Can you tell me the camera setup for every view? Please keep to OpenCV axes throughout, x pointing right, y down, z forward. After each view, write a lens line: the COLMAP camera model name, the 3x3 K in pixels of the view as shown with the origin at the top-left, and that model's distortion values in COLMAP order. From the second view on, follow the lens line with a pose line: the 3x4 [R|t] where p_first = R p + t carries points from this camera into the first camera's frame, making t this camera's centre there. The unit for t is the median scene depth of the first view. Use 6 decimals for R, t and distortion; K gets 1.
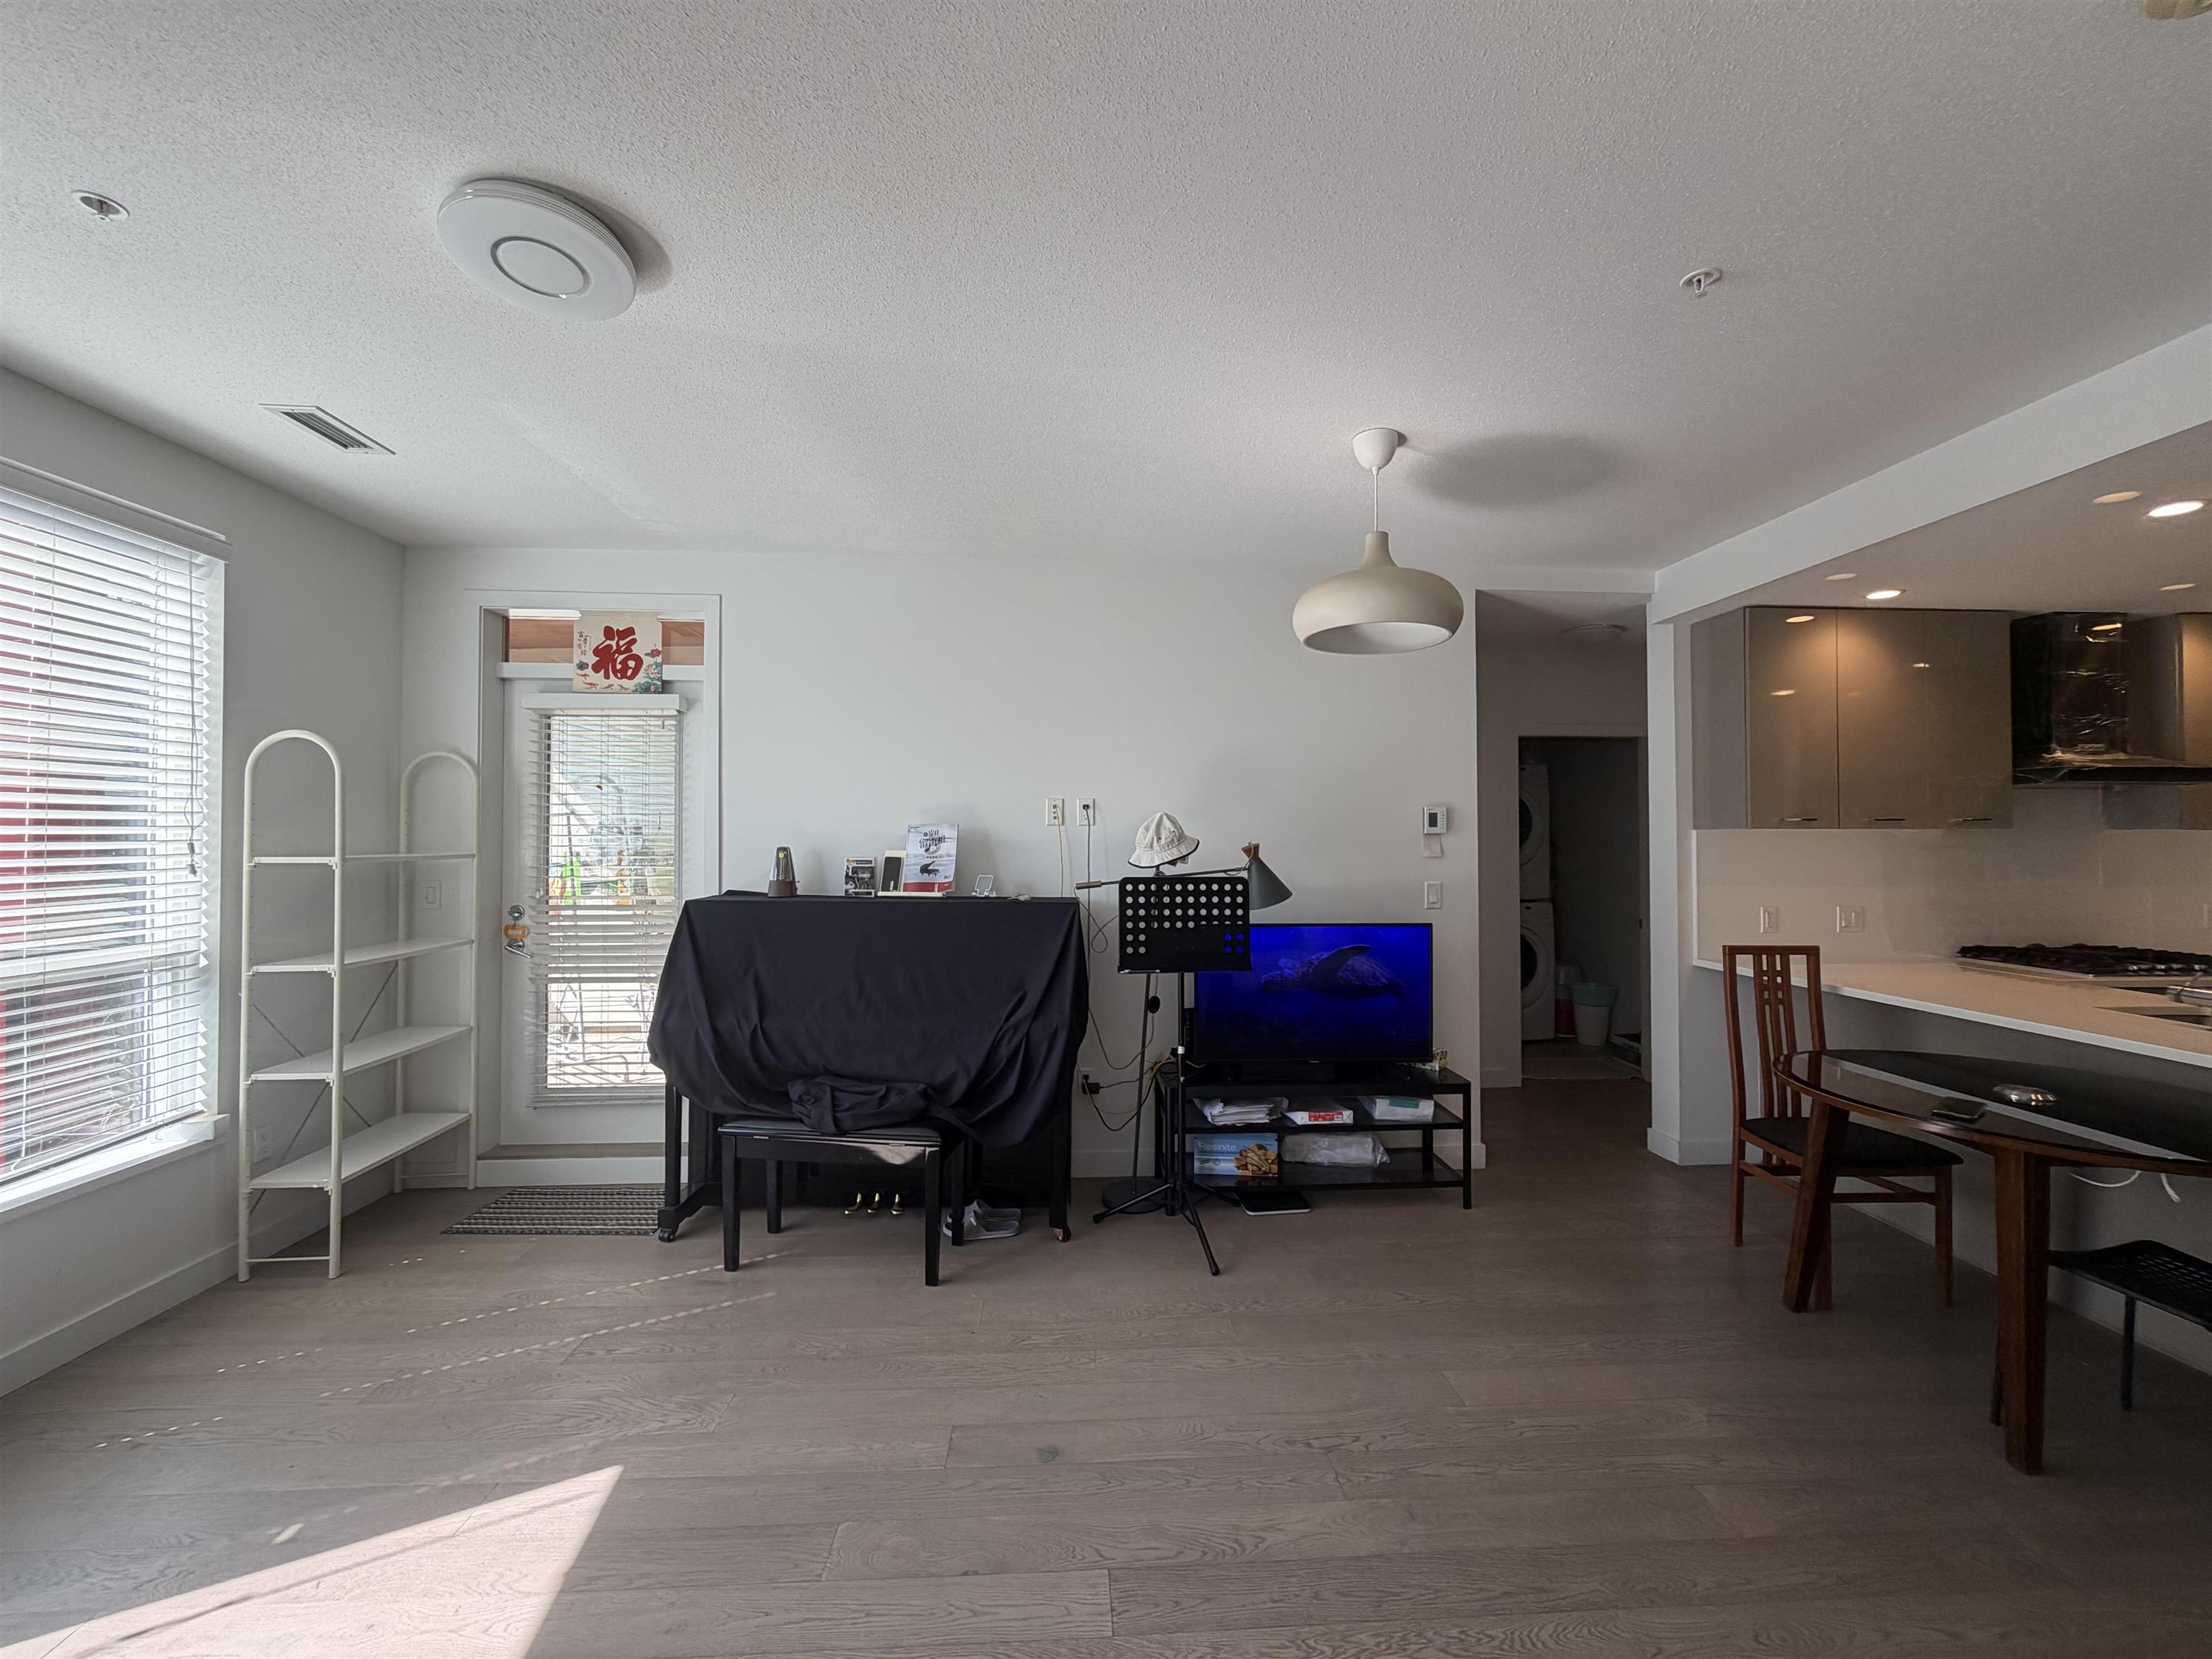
lens RADIAL K [[881.9, 0, 1105.4], [0, 881.9, 828.4], [0, 0, 1]] dist [-0.003594, 0.000708]
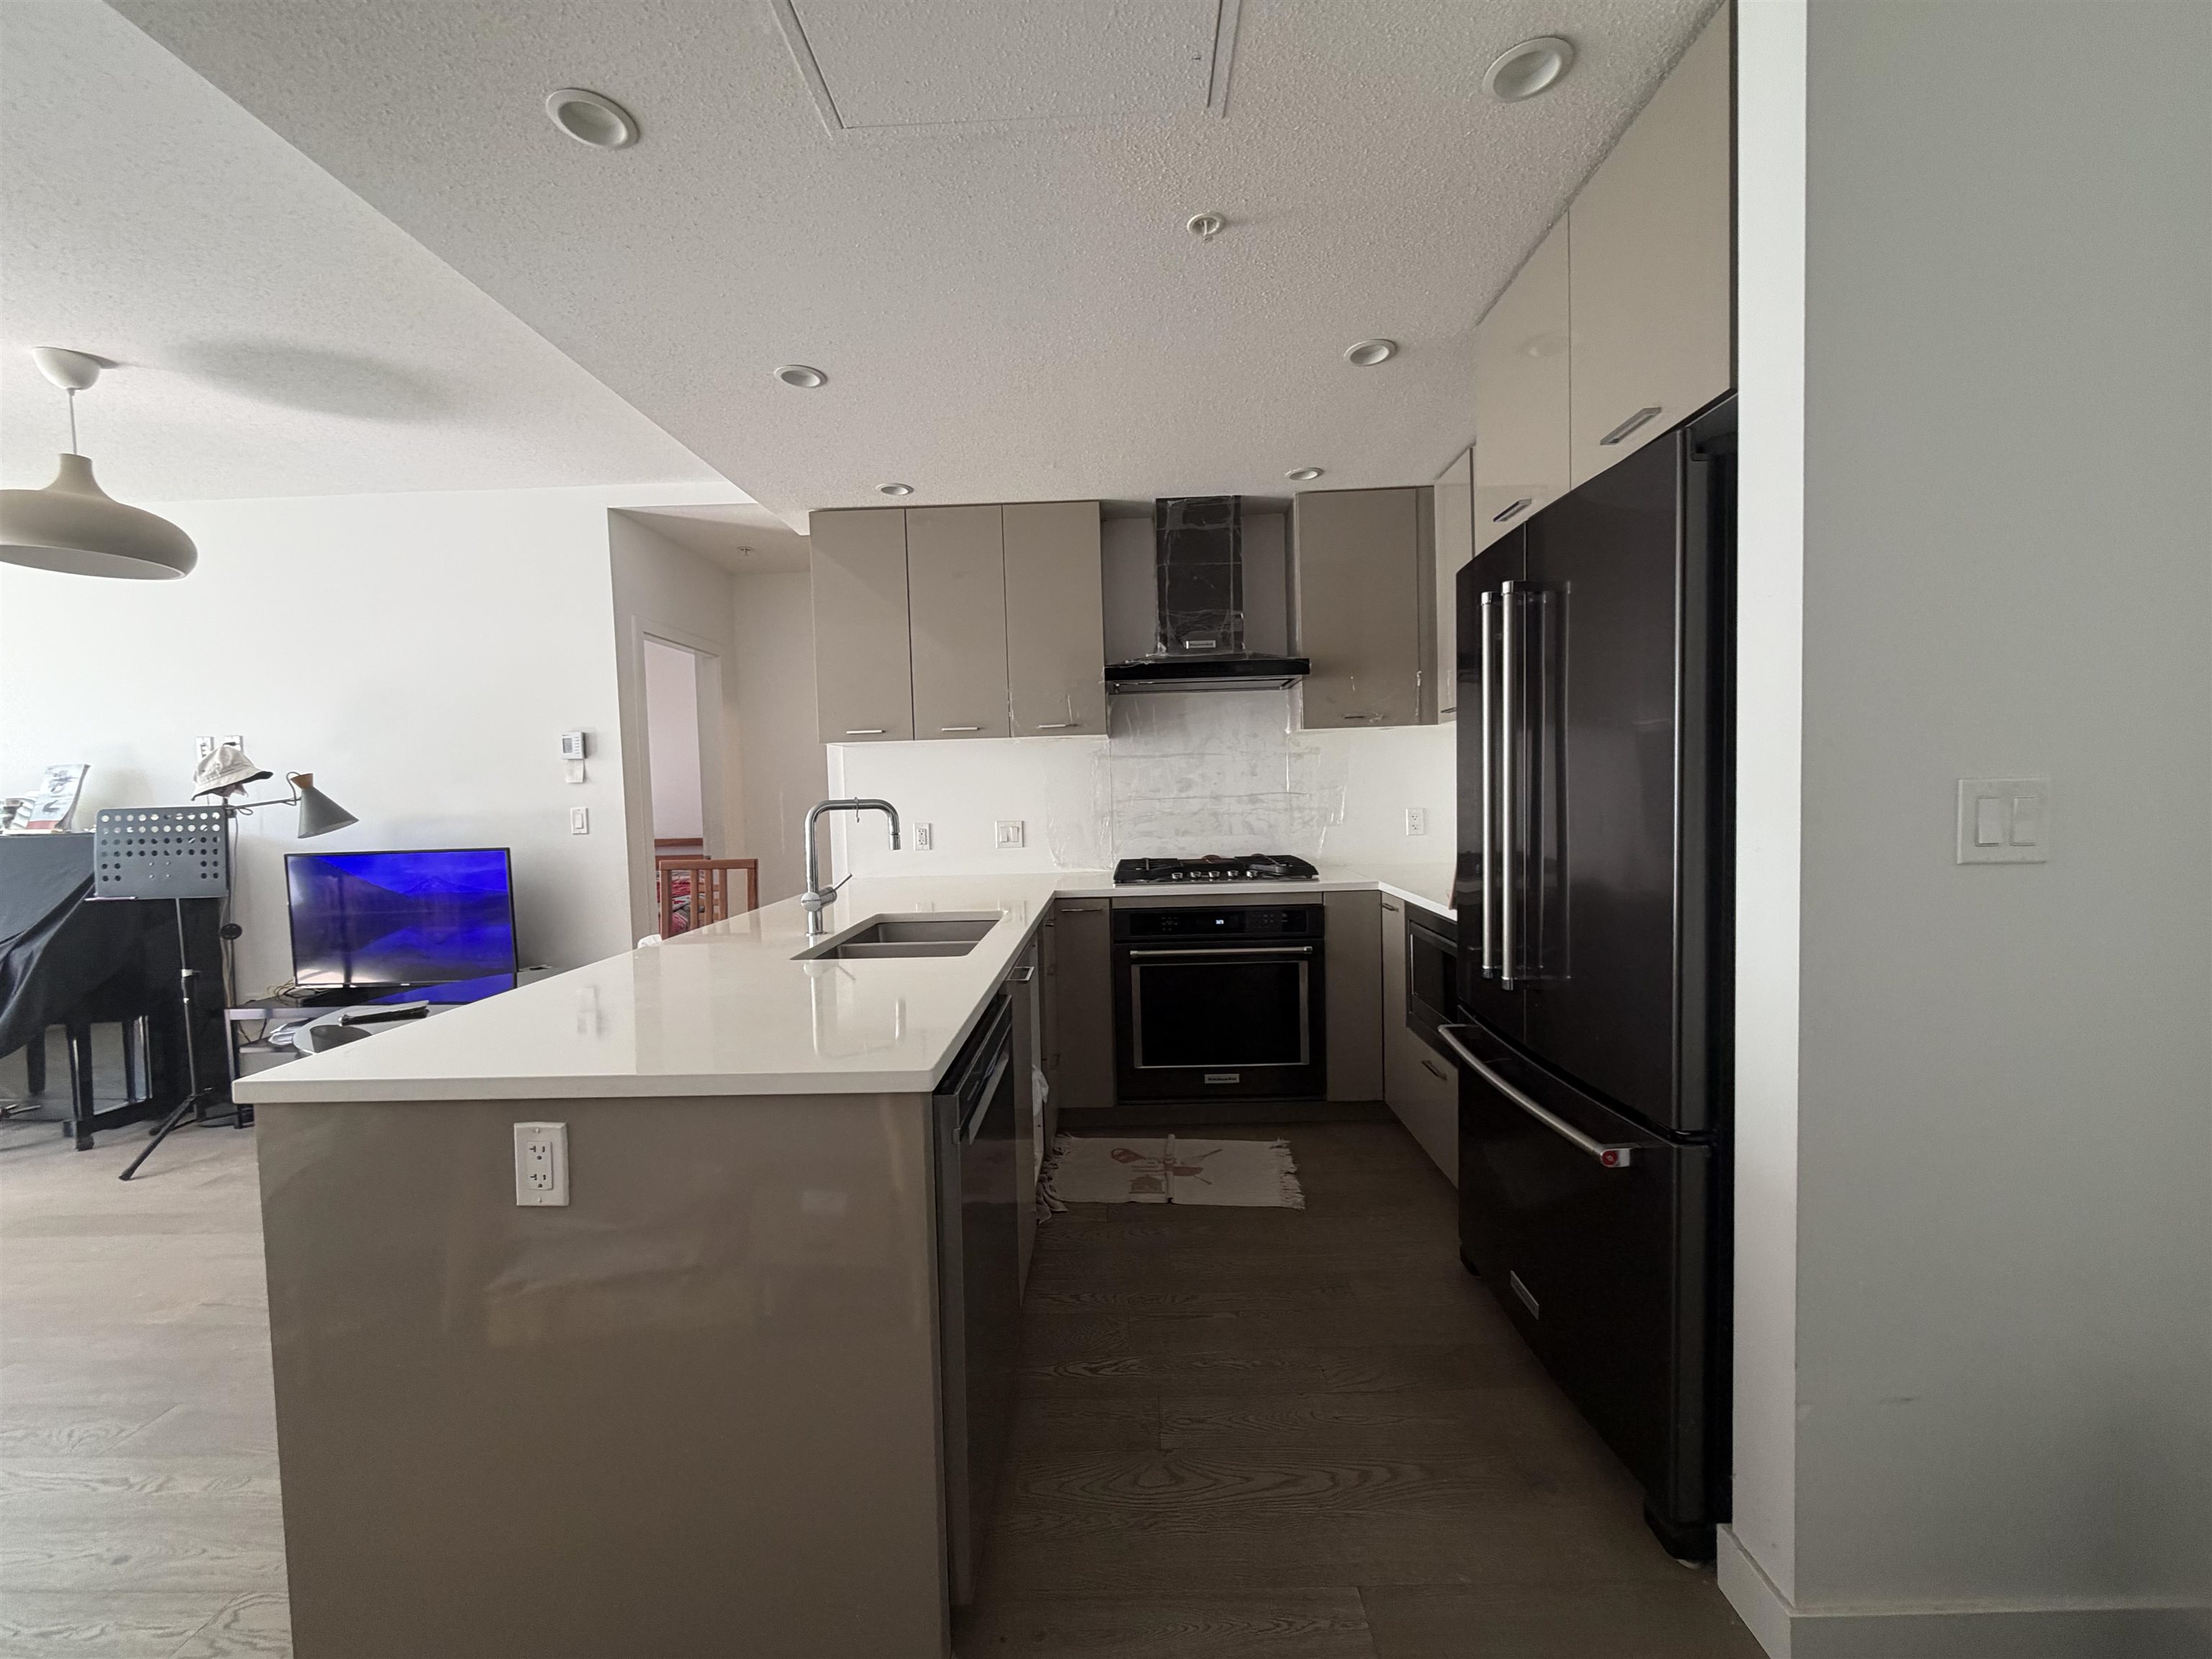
lens RADIAL K [[881.9, 0, 1113.4], [0, 881.9, 828.0], [0, 0, 1]] dist [-0.003594, 0.000708]
pose [[0.996705, -0.026864, -0.076533, 1.132519], [0.031694, 0.997535, 0.062611, 0.044591], [0.074663, -0.064831, 0.995099, 0.054642]]
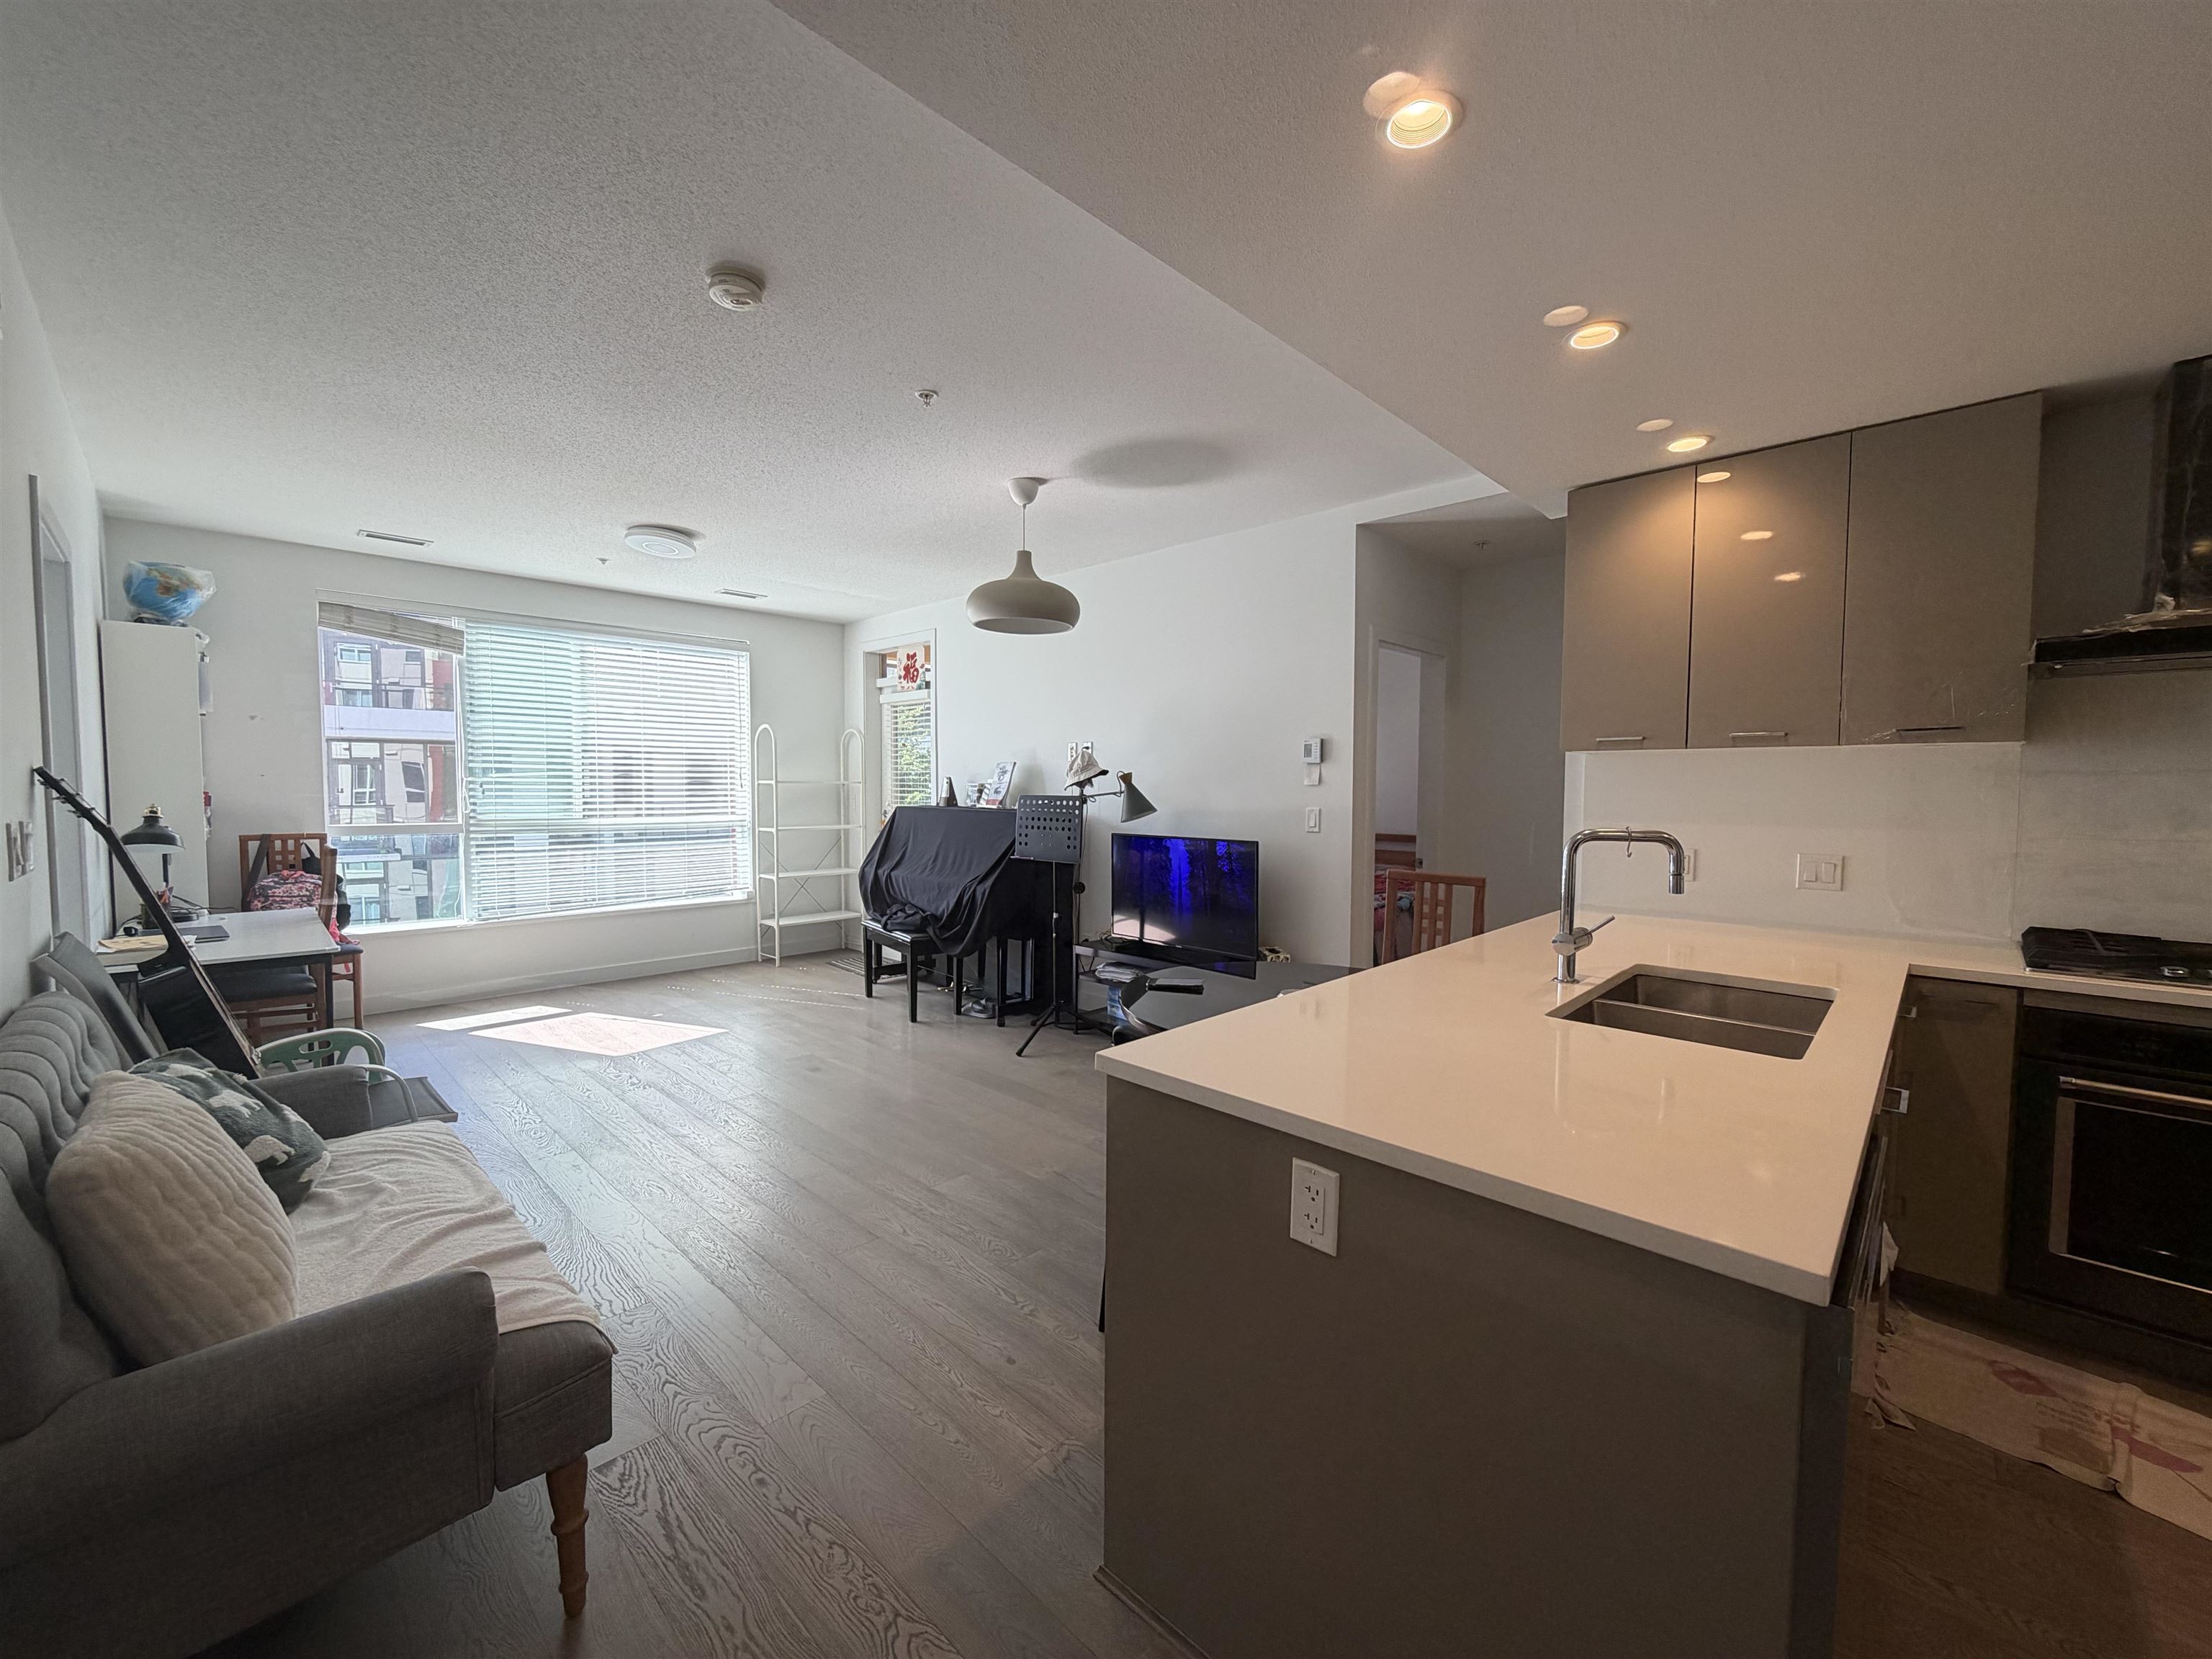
lens RADIAL K [[881.9, 0, 1105.9], [0, 881.9, 831.0], [0, 0, 1]] dist [-0.003594, 0.000708]
pose [[0.676940, 0.039552, -0.734975, 1.074351], [0.008471, 0.998070, 0.061512, 0.022692], [0.735990, -0.047866, 0.675299, 0.084915]]
